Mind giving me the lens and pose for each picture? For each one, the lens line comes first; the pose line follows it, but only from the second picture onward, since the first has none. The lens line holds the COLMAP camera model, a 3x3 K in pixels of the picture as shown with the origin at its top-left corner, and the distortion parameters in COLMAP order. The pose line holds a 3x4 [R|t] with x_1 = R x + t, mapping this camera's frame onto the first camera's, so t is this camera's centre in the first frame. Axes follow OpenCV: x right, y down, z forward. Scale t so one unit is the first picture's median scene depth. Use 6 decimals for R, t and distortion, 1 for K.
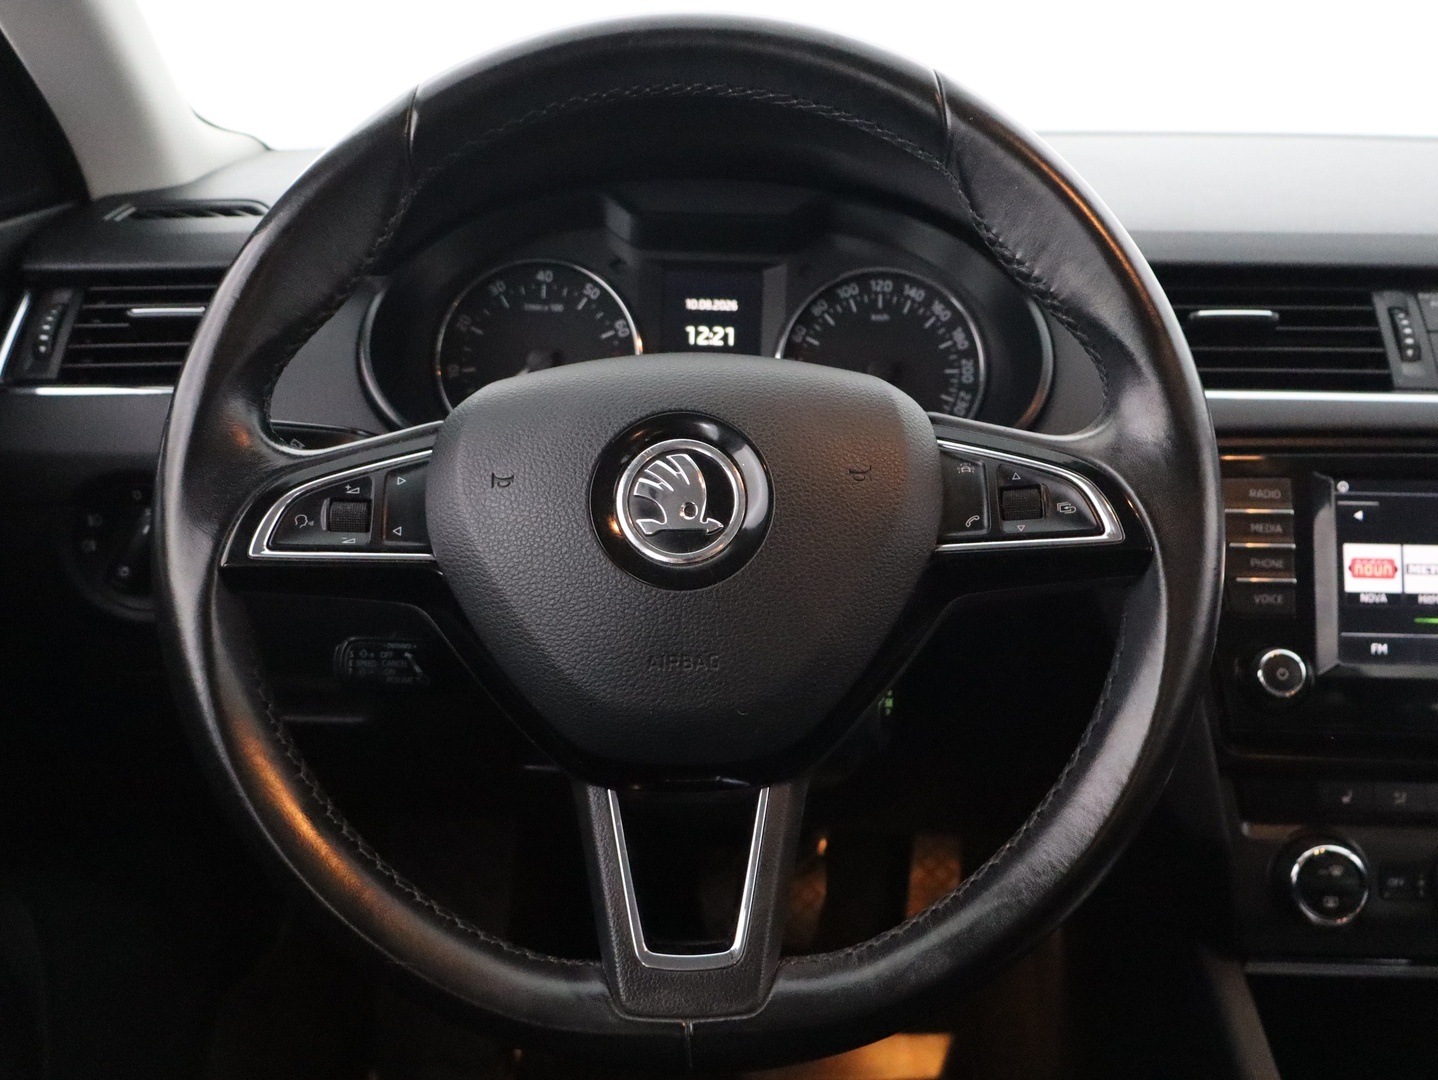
lens RADIAL K [[1343.4, 0, 719.0], [0, 1343.4, 540.0], [0, 0, 1]] dist [0.010083, -0.006744]
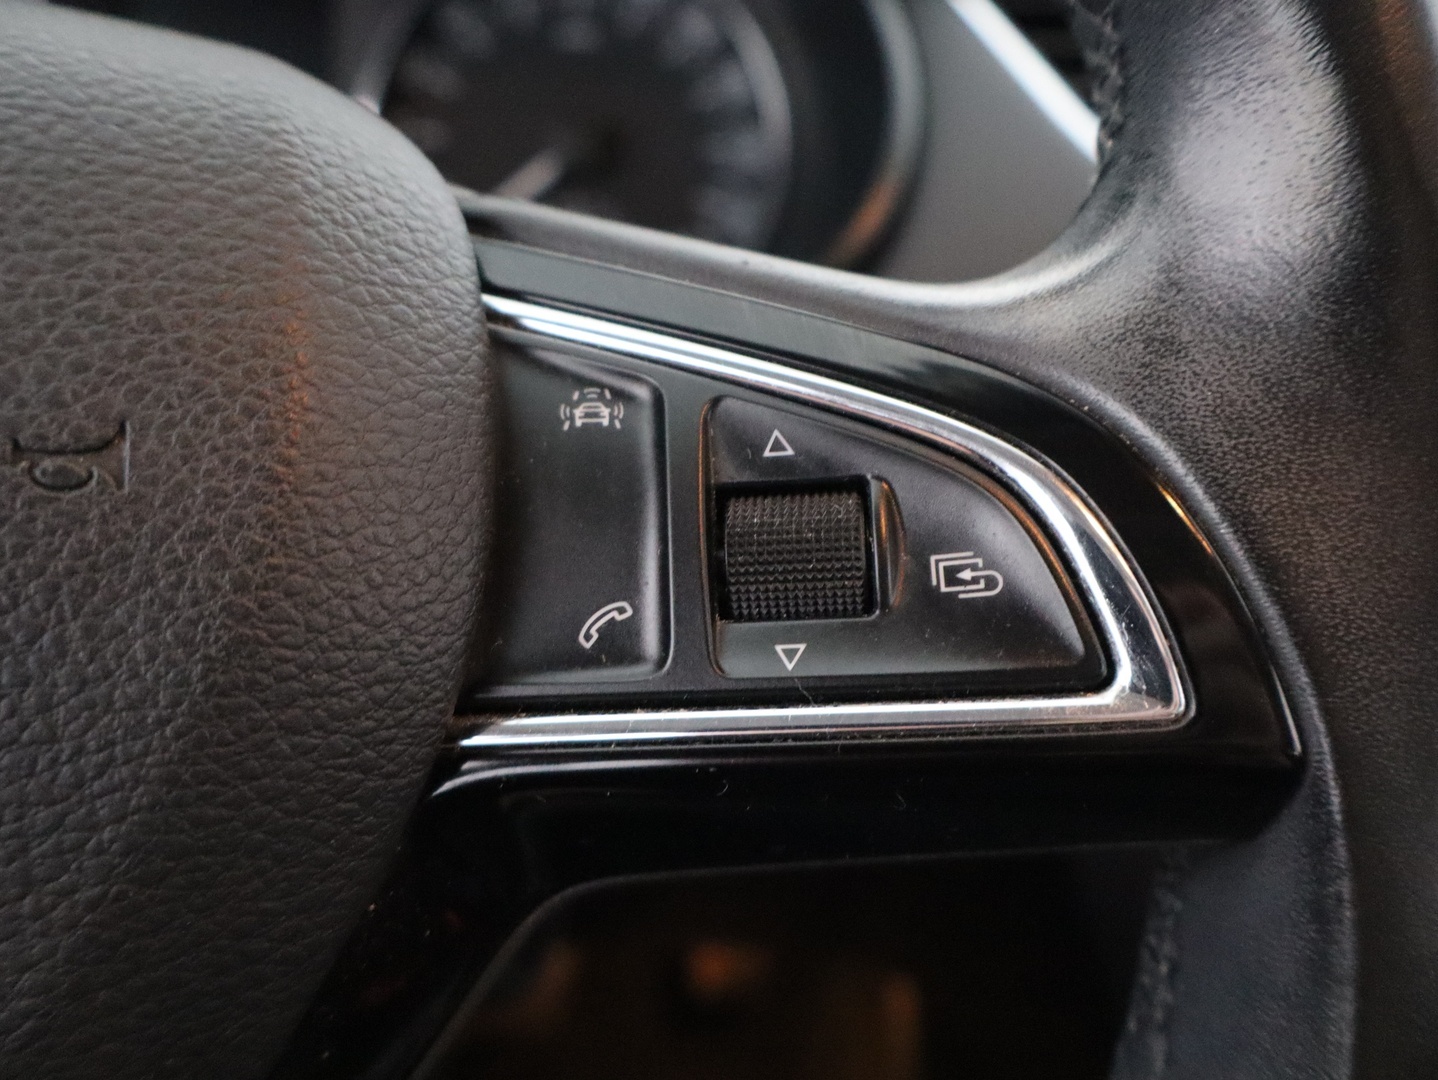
lens RADIAL K [[1343.4, 0, 719.0], [0, 1343.4, 540.0], [0, 0, 1]] dist [0.010083, -0.006744]
pose [[0.994399, -0.012361, 0.104963, 0.188510], [-0.000112, 0.993013, 0.118002, -0.061682], [-0.105689, -0.117353, 0.987450, 0.767590]]
